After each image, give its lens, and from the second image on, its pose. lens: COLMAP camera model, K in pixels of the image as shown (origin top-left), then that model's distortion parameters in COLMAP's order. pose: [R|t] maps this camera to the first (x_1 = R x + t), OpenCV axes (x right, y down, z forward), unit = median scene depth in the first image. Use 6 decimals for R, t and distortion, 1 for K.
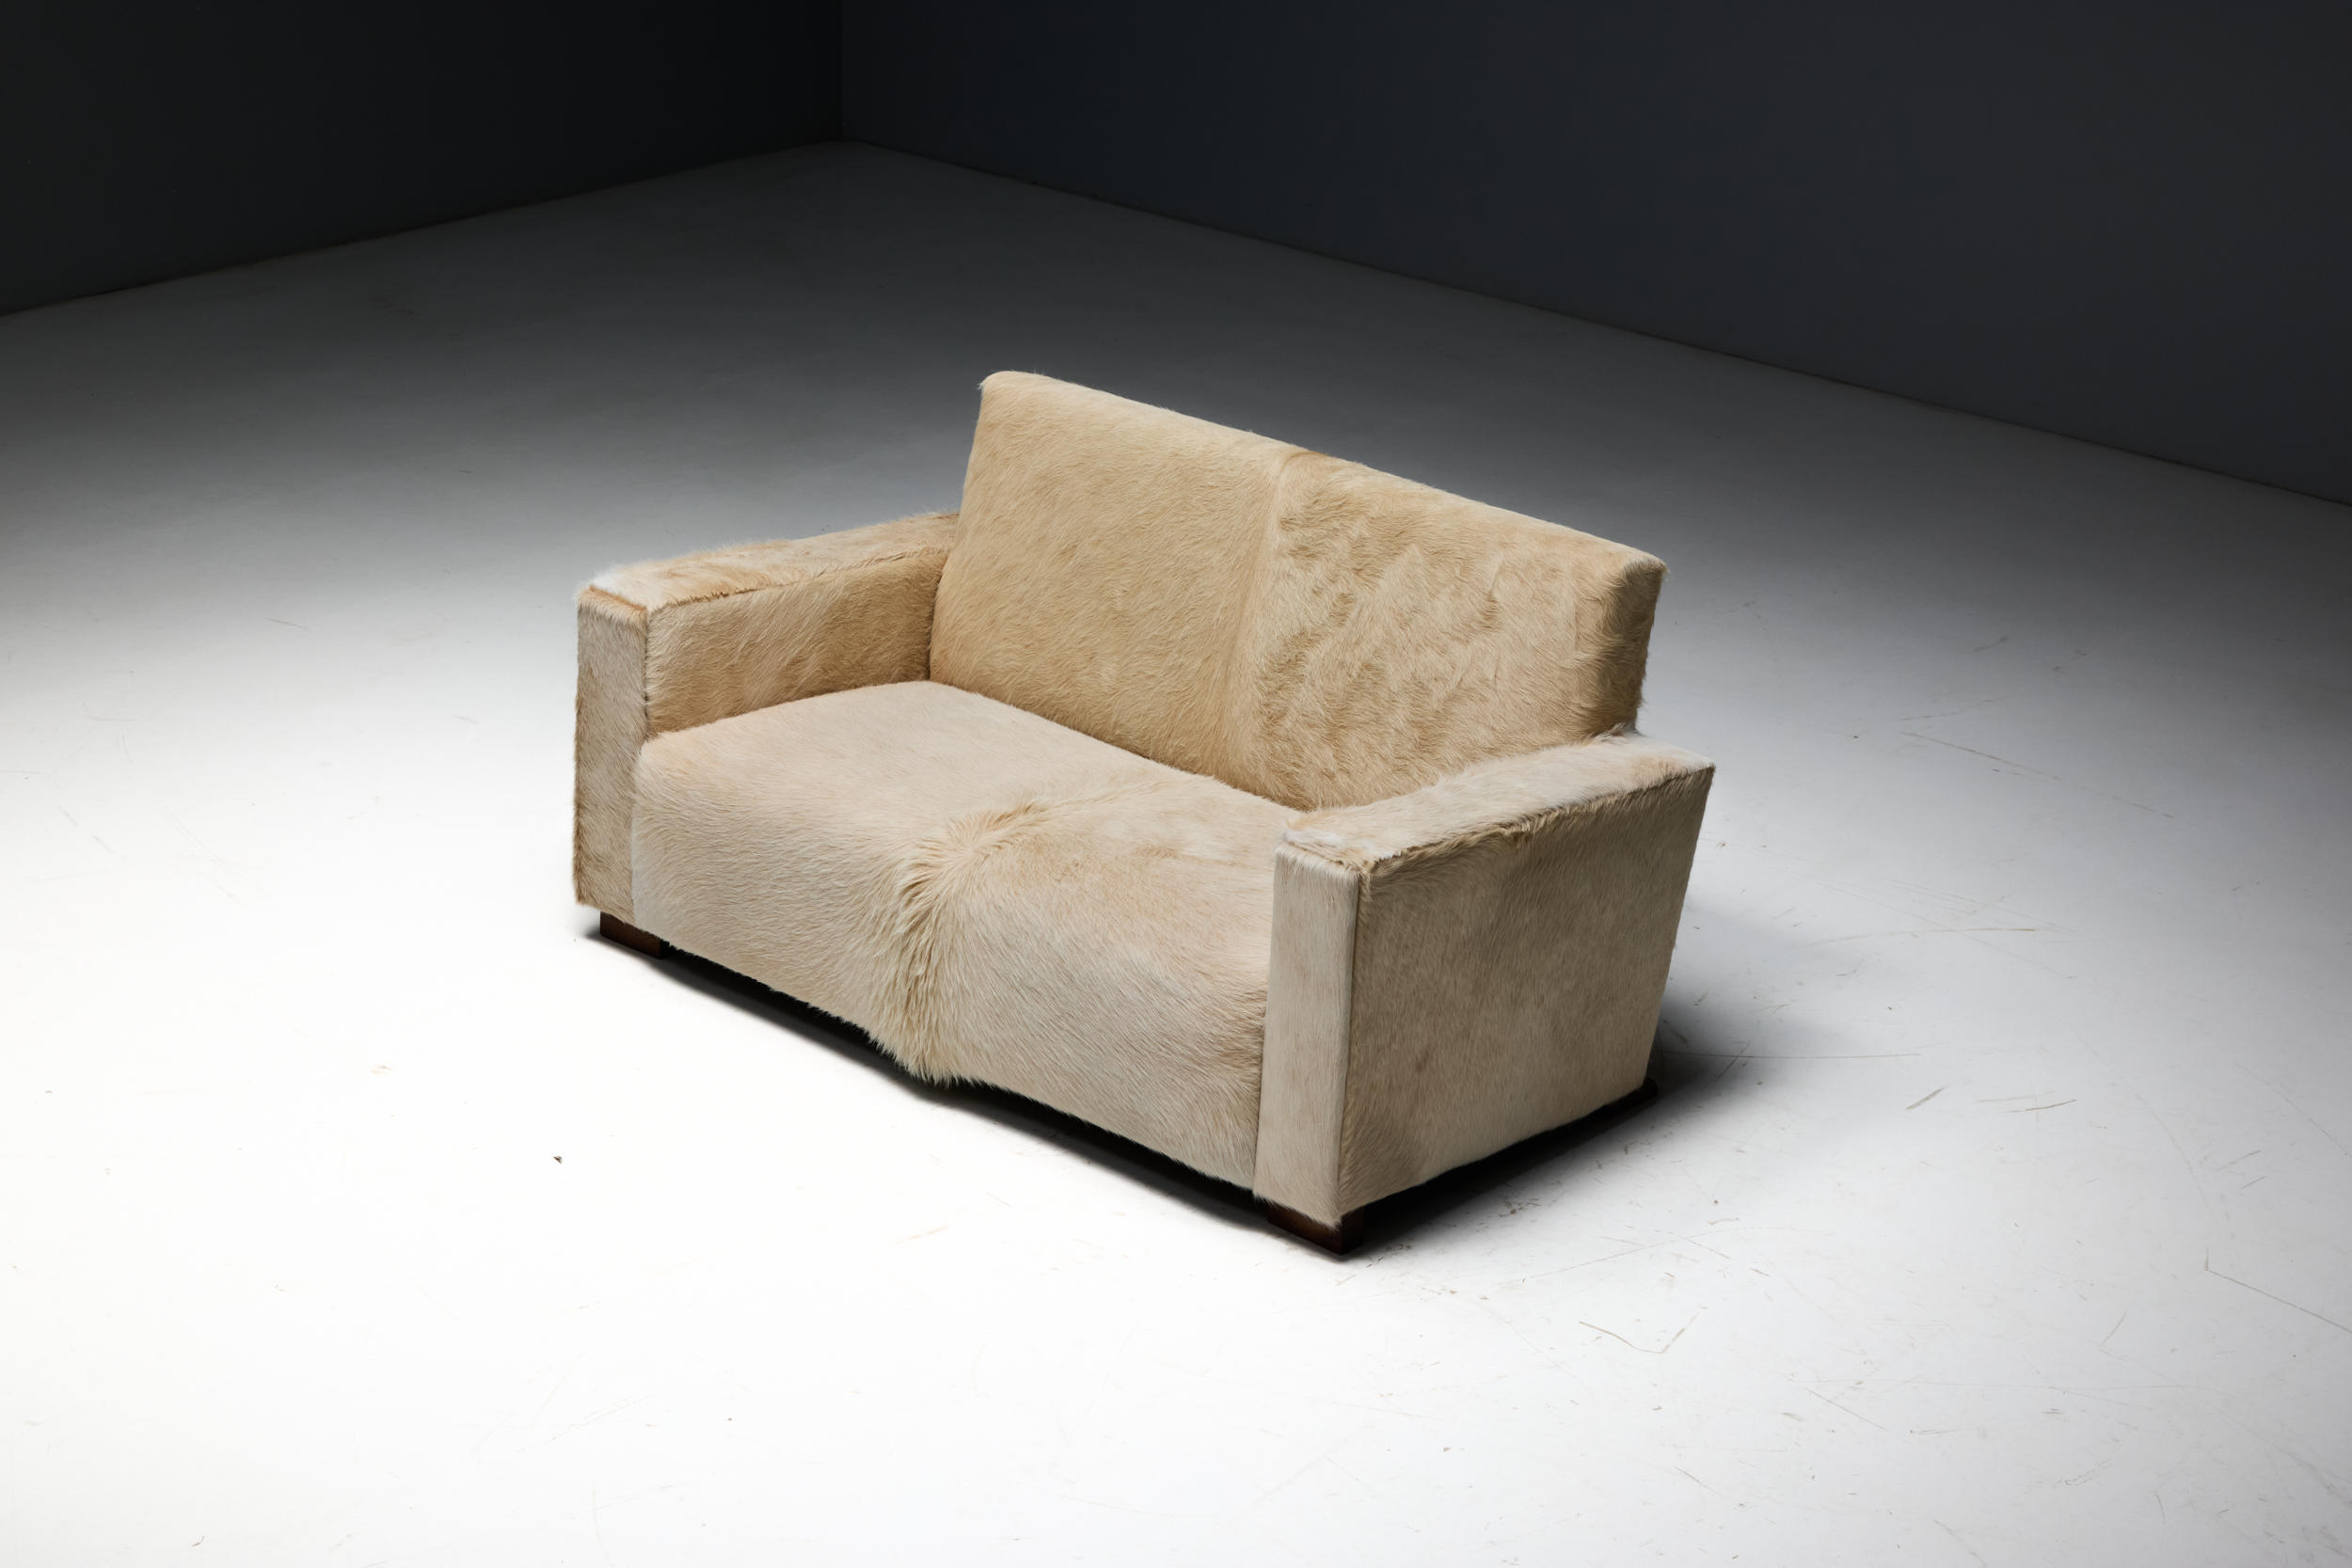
lens RADIAL K [[4484.3, 0, 1176.0], [0, 4484.3, 784.0], [0, 0, 1]] dist [-0.039846, -0.021865]
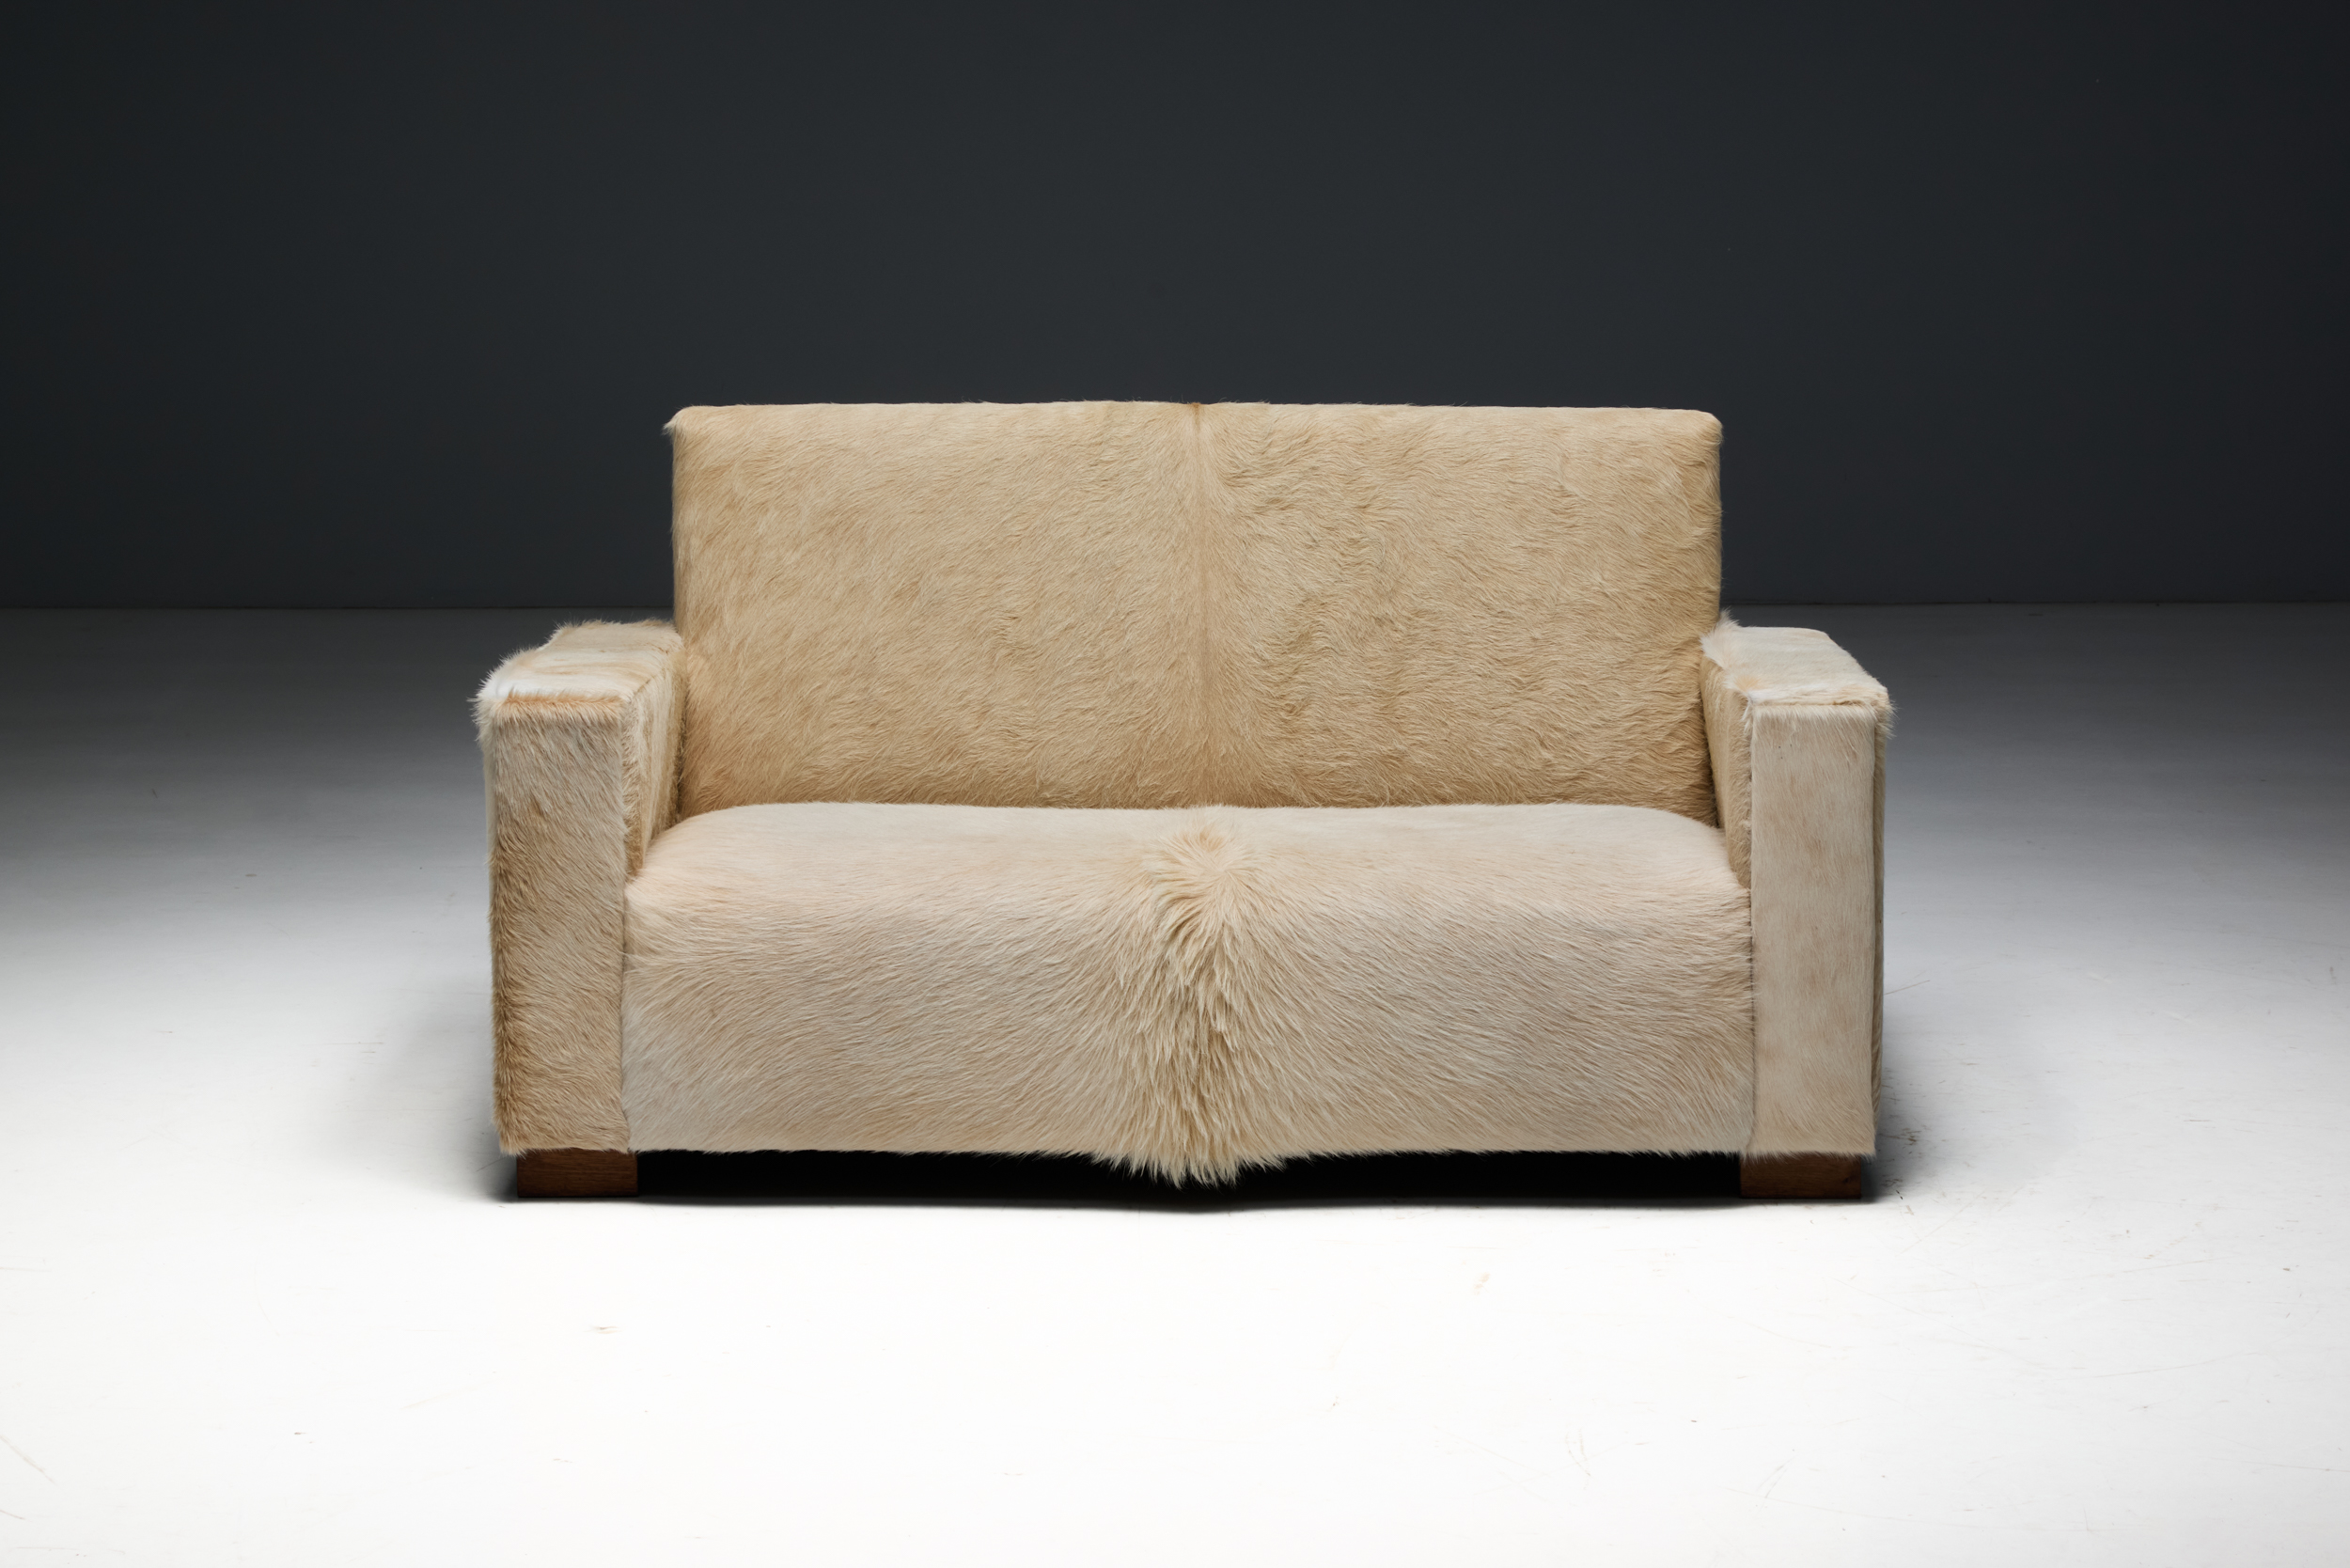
lens RADIAL K [[6458.2, 0, 1175.0], [0, 6458.2, 784.0], [0, 0, 1]] dist [-0.085876, -0.042941]
pose [[0.750130, -0.155202, 0.642820, -0.750349], [0.263015, 0.961897, -0.074682, 0.079843], [-0.606735, 0.225092, 0.762368, 0.134182]]
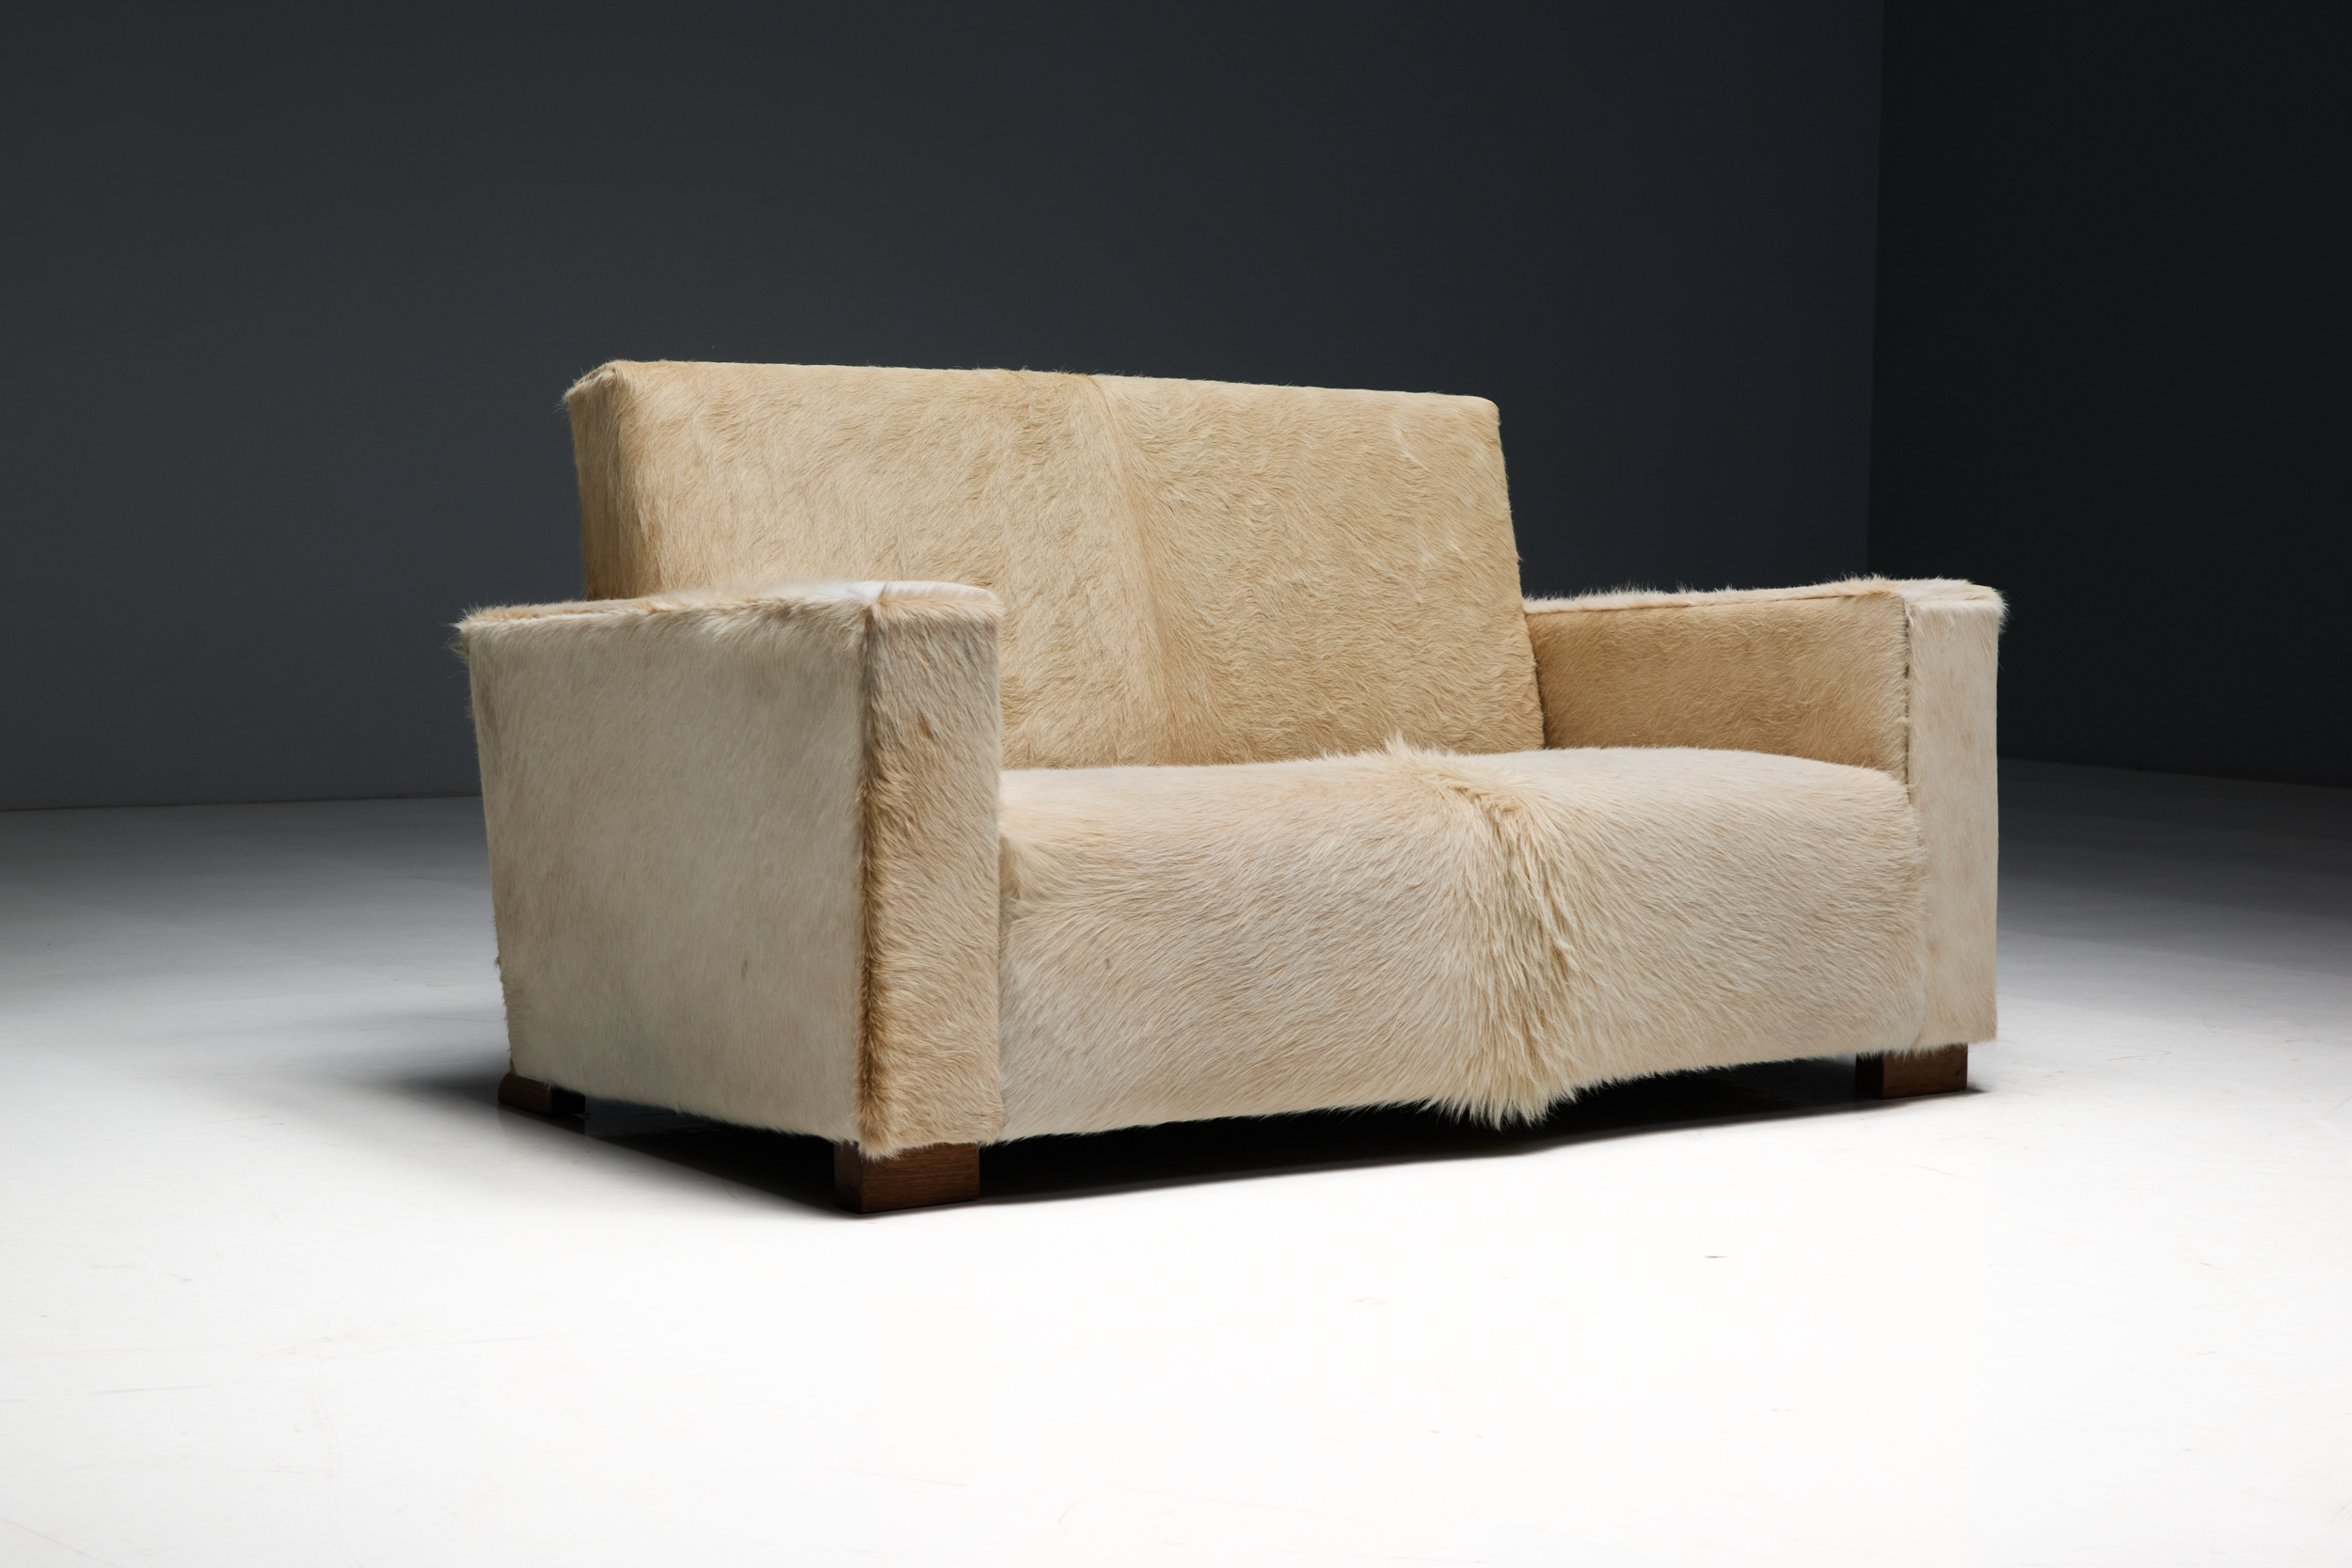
lens RADIAL K [[4062.6, 0, 1176.0], [0, 4062.6, 784.0], [0, 0, 1]] dist [0.012314, -0.019214]
pose [[0.186739, -0.103675, 0.976924, -0.682226], [0.341193, 0.939361, 0.034470, -0.025746], [-0.921258, 0.326883, 0.210789, 0.877980]]
